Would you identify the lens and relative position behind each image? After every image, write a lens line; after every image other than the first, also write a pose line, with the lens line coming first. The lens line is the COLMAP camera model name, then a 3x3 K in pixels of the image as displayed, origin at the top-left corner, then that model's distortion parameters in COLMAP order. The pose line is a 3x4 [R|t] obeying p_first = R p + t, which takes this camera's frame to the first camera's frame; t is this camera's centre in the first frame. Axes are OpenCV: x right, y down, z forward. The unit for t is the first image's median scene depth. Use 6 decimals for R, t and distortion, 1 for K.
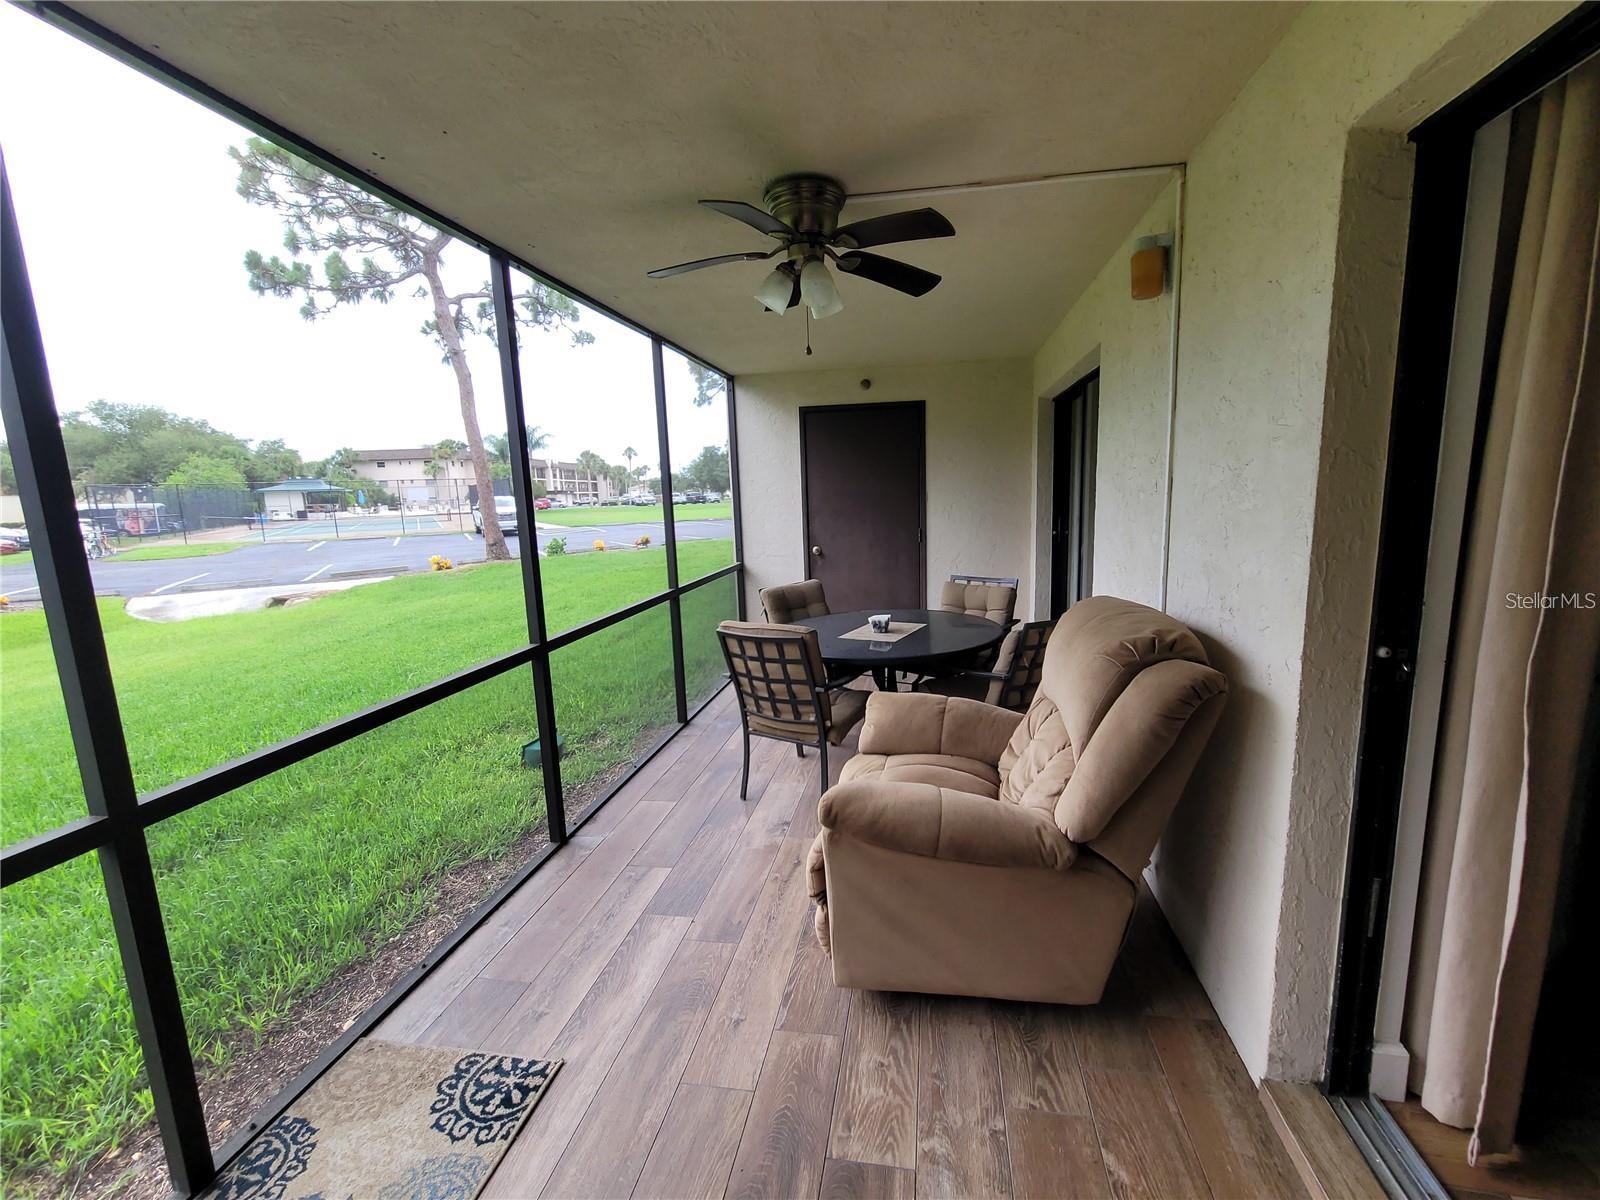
lens RADIAL K [[655.3, 0, 812.5], [0, 655.3, 596.3], [0, 0, 1]] dist [0.003338, -0.000170]
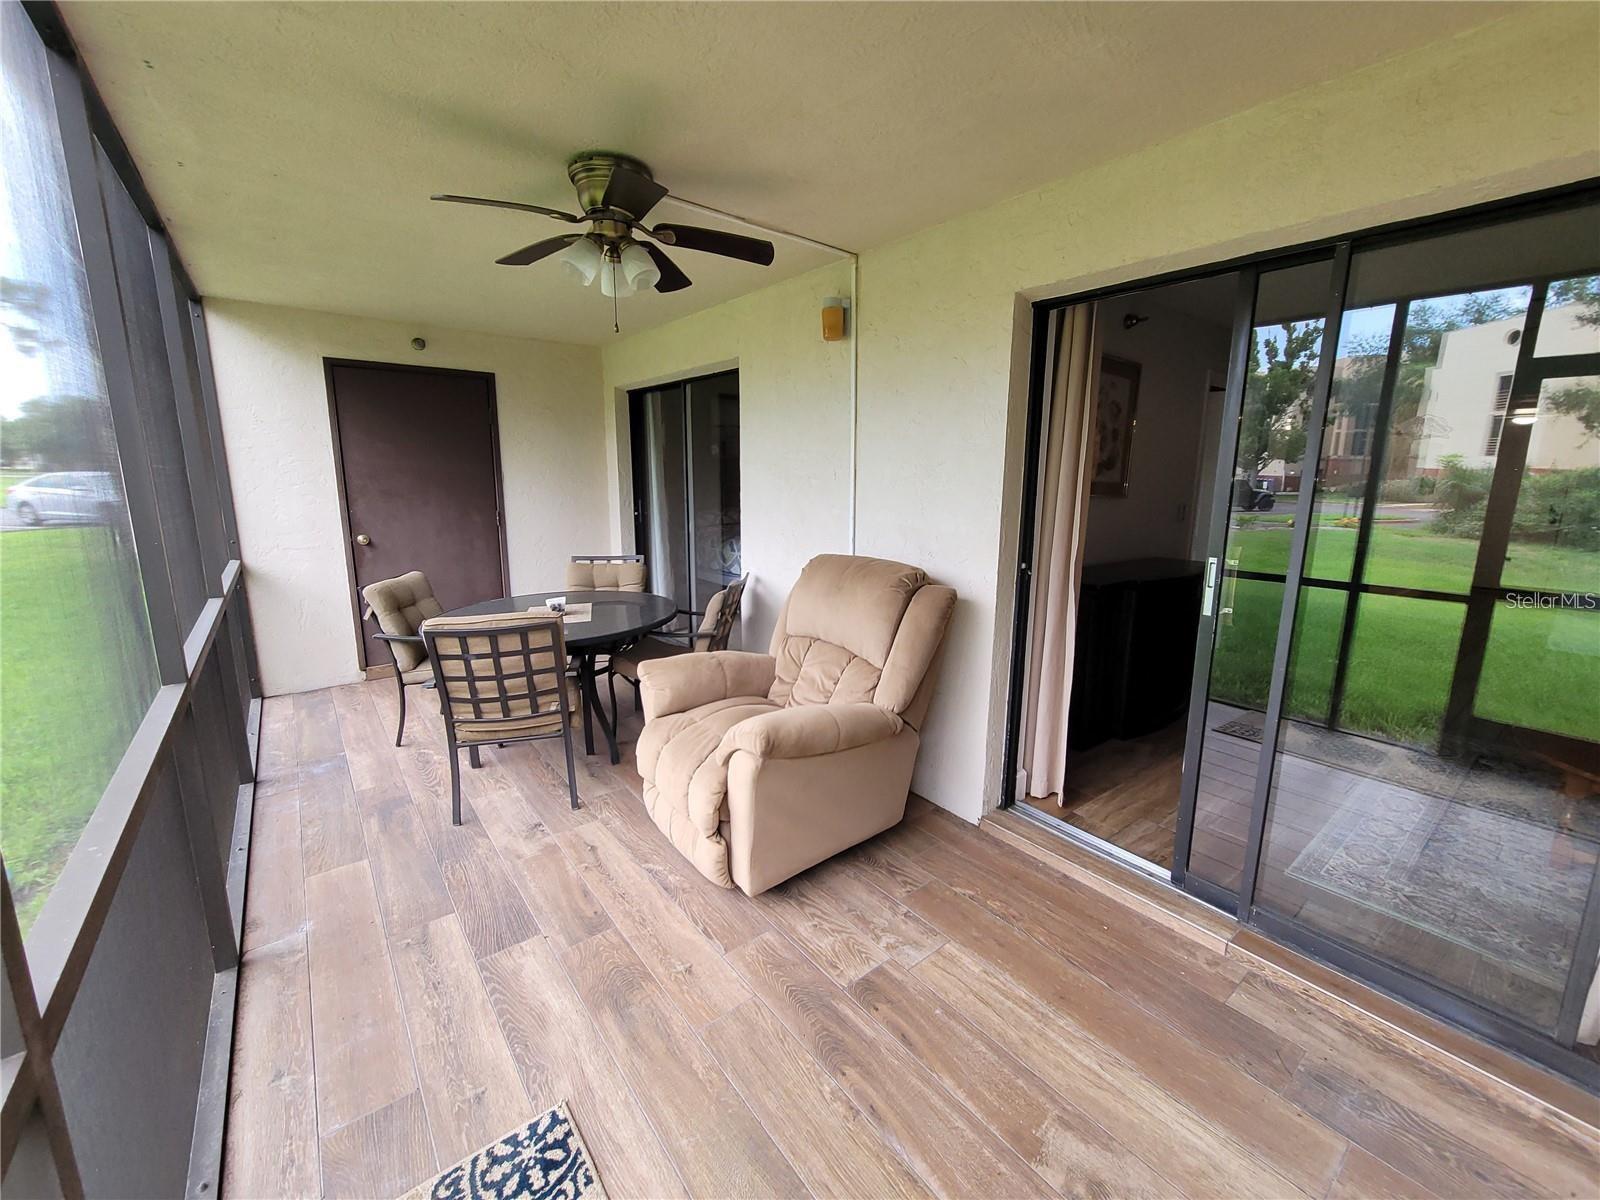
lens RADIAL K [[655.3, 0, 812.5], [0, 655.3, 596.3], [0, 0, 1]] dist [0.003338, -0.000170]
pose [[0.658335, -0.102056, 0.745774, -0.667348], [0.087682, 0.994419, 0.058681, 0.004233], [-0.747601, 0.026759, 0.663609, 0.124032]]
